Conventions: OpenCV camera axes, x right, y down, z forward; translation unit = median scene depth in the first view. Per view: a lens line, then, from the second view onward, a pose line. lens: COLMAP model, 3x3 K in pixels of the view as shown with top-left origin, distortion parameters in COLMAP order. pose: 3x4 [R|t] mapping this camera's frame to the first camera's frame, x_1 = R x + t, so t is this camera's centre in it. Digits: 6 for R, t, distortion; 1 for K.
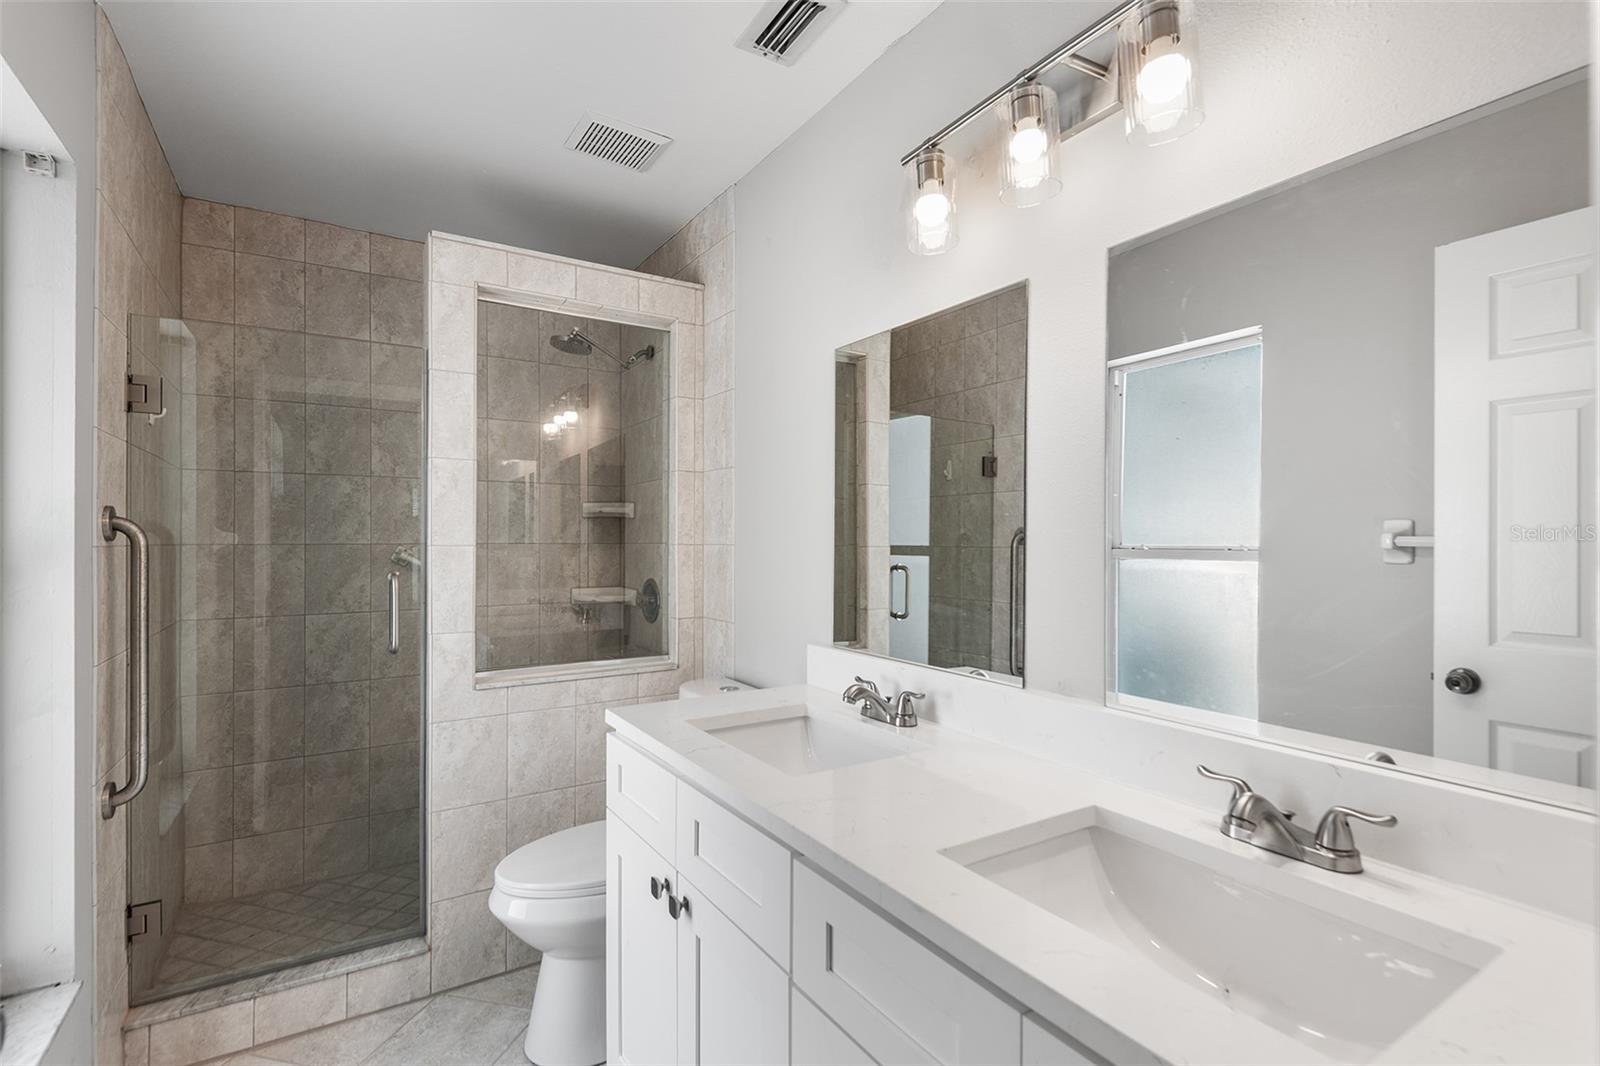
lens RADIAL K [[738.5, 0, 805.5], [0, 738.5, 543.2], [0, 0, 1]] dist [0.029132, -0.018216]
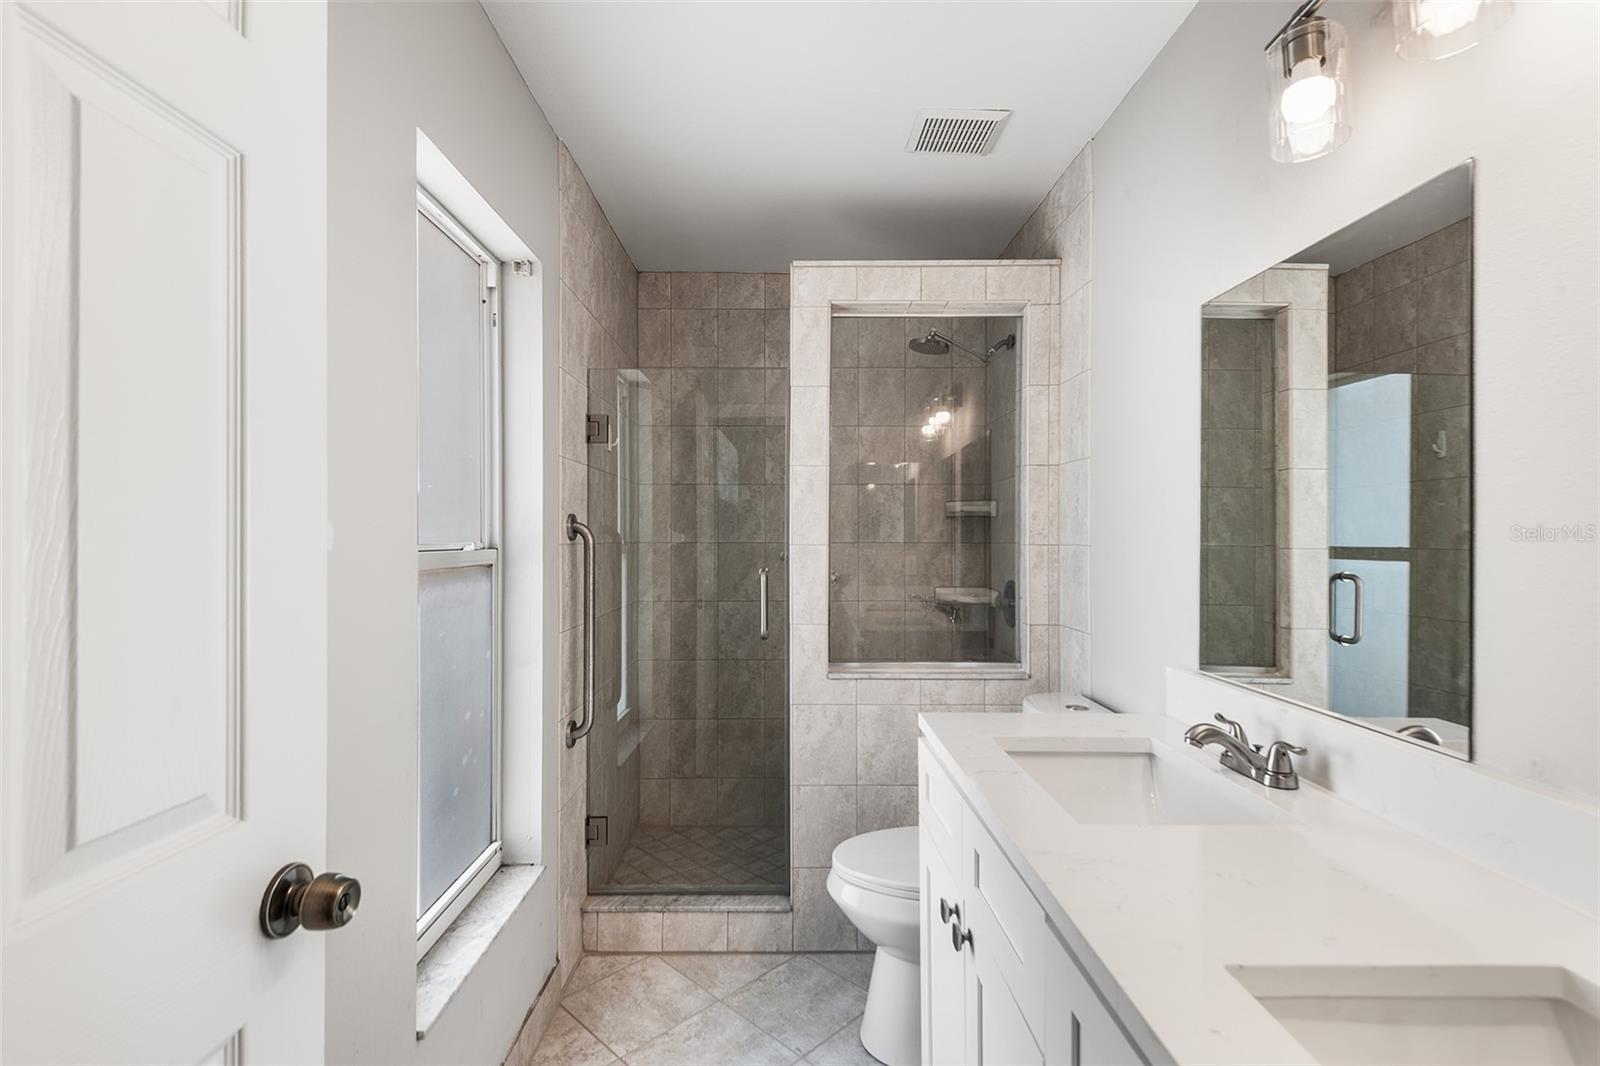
lens RADIAL K [[743.0, 0, 803.4], [0, 743.0, 537.9], [0, 0, 1]] dist [0.039349, -0.023387]
pose [[0.845452, 0.001003, -0.534051, 0.099185], [-0.003609, 0.999986, -0.003835, -0.002329], [0.534040, 0.005170, 0.845443, 0.065009]]
